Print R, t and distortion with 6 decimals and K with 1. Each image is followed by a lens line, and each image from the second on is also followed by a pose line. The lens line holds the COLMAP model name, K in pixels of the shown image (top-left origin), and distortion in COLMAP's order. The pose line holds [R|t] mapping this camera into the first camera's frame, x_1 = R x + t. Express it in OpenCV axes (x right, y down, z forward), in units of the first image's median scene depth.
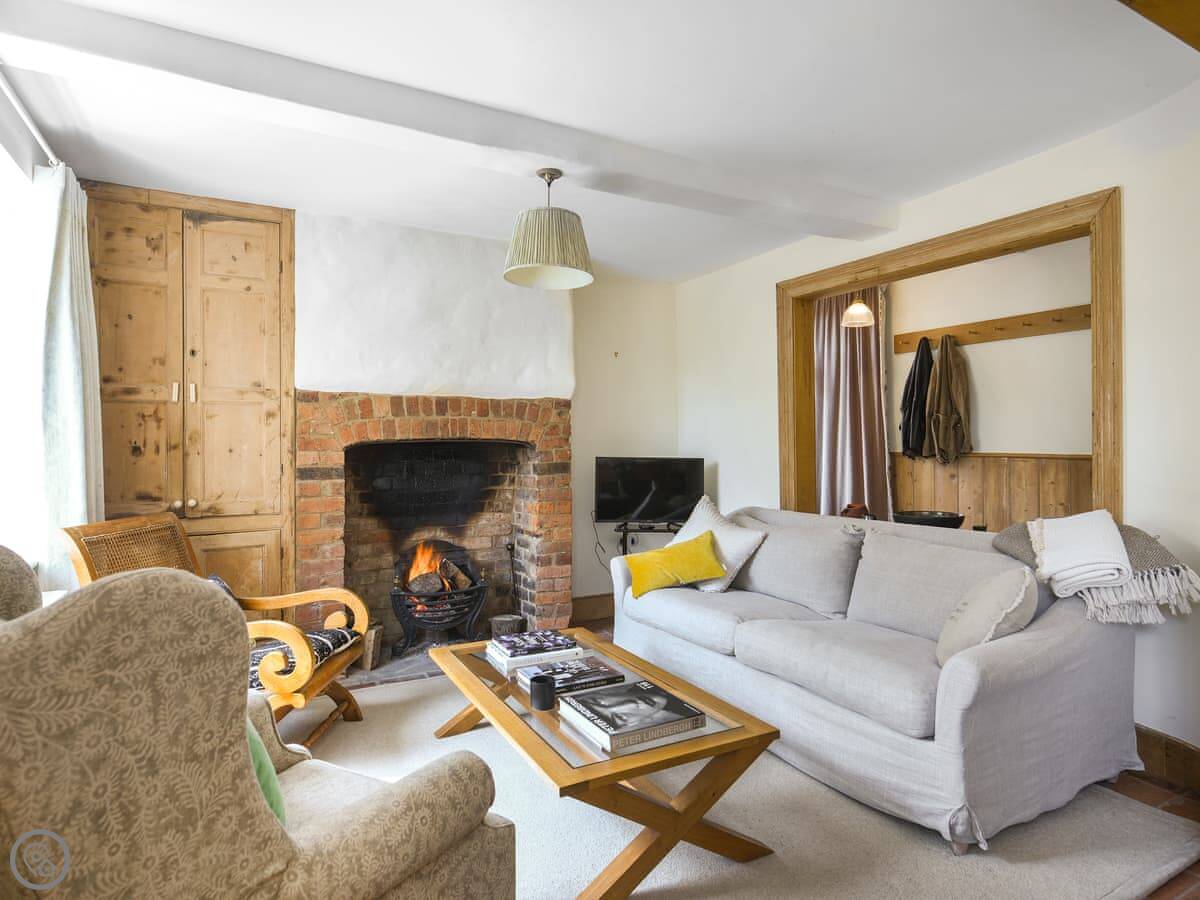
lens RADIAL K [[670.2, 0, 599.9], [0, 670.2, 444.9], [0, 0, 1]] dist [-0.014209, -0.000375]
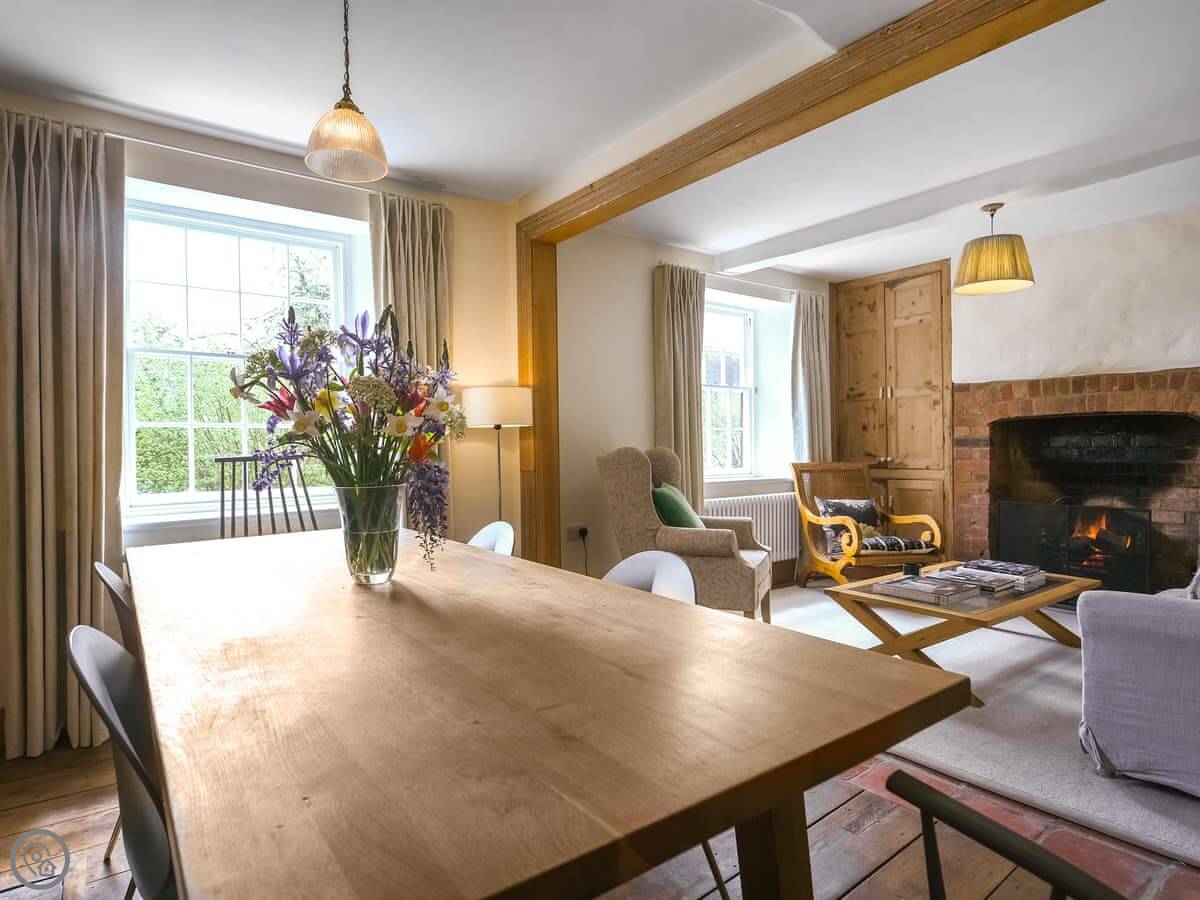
lens RADIAL K [[670.2, 0, 598.1], [0, 670.2, 447.0], [0, 0, 1]] dist [-0.014209, -0.000375]
pose [[0.164578, 0.004097, -0.986356, 0.812556], [0.009273, 0.999941, 0.005700, 0.036954], [0.986320, -0.010085, 0.164530, 0.013622]]
